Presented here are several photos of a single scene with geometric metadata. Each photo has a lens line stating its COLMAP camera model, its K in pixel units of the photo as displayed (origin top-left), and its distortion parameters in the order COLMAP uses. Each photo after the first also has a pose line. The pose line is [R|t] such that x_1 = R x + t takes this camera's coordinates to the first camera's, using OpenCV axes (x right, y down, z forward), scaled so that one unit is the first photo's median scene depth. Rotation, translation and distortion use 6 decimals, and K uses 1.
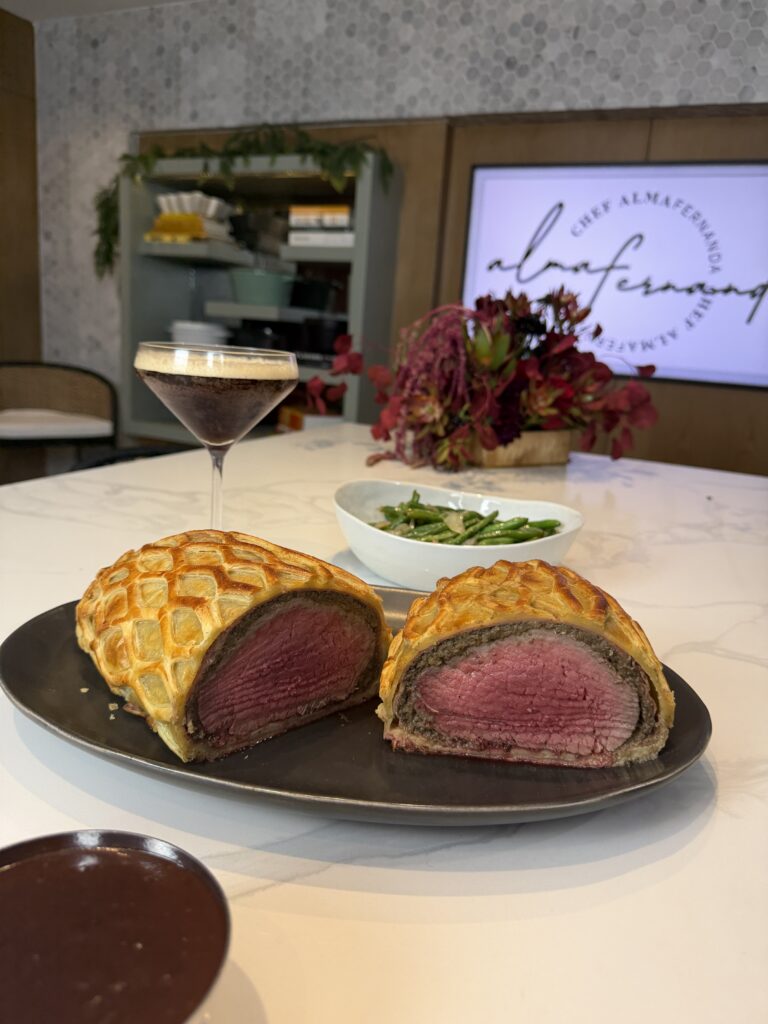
lens RADIAL K [[771.8, 0, 366.1], [0, 771.8, 500.0], [0, 0, 1]] dist [0.008201, -0.002949]
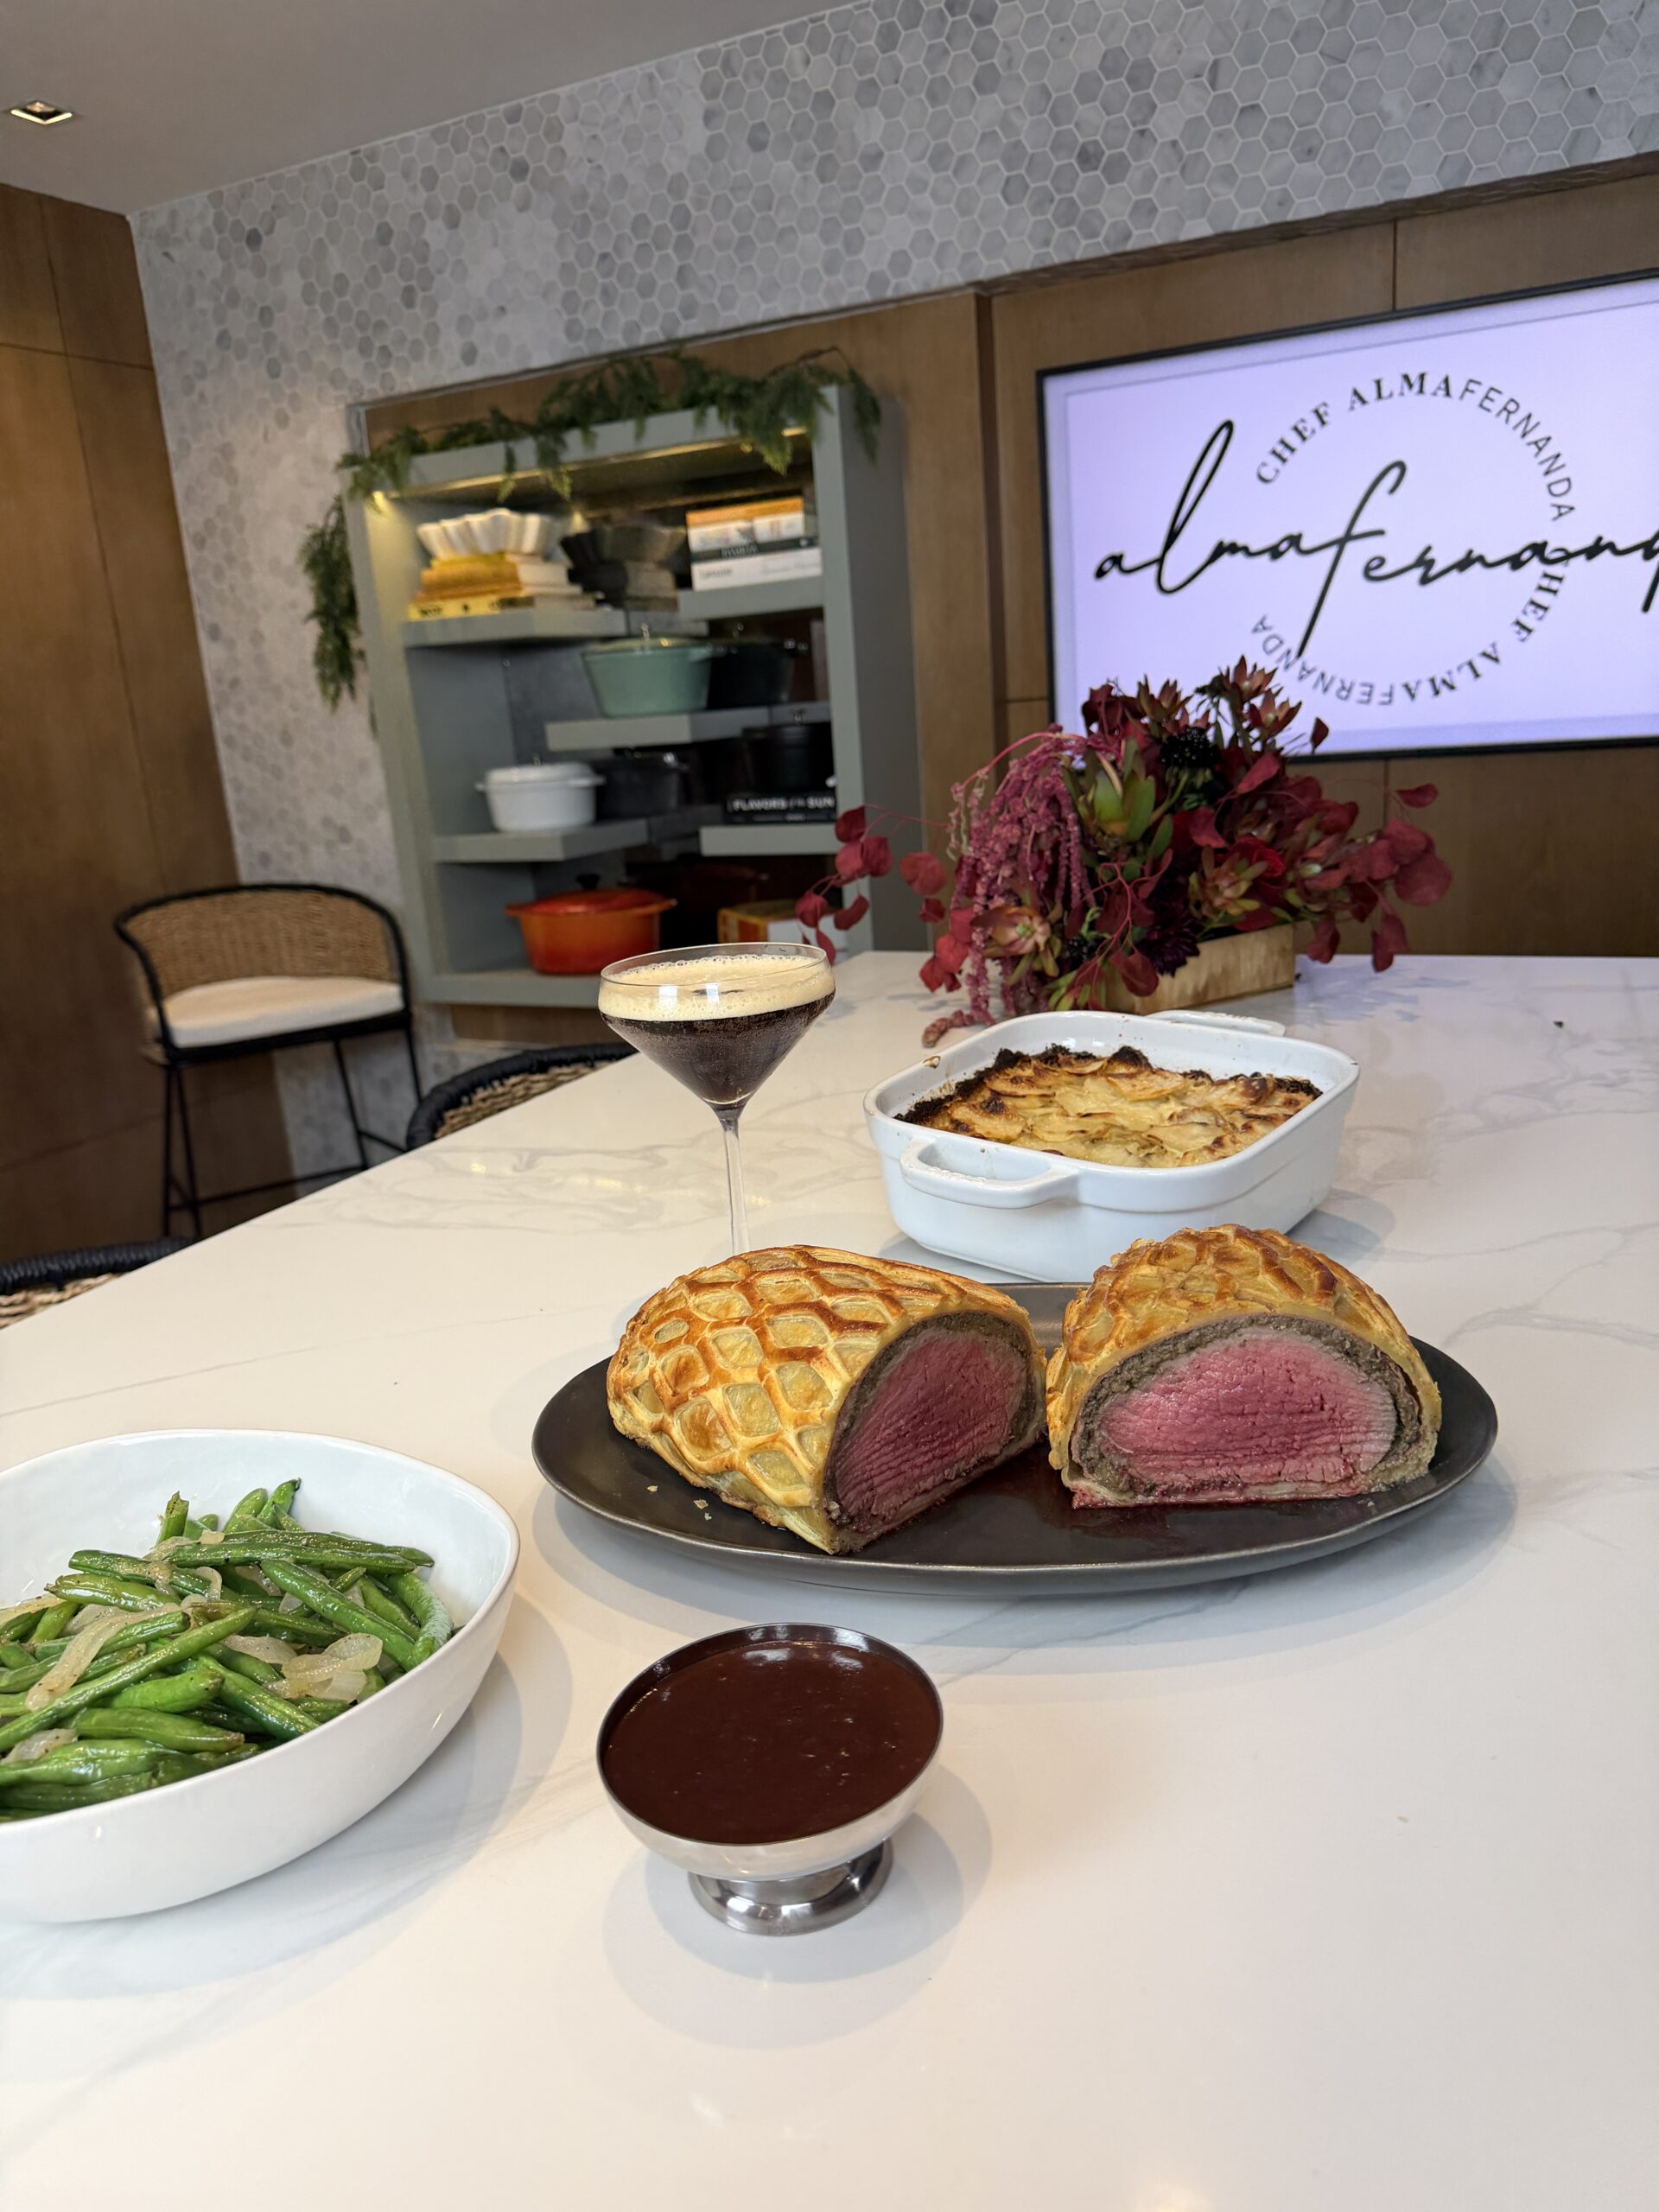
lens RADIAL K [[1667.2, 0, 813.9], [0, 1667.2, 1106.1], [0, 0, 1]] dist [0.008201, -0.002949]
pose [[0.988604, -0.139834, -0.055746, -0.011908], [0.141828, 0.989322, 0.033566, -0.024633], [0.050457, -0.041090, 0.997881, -0.097558]]
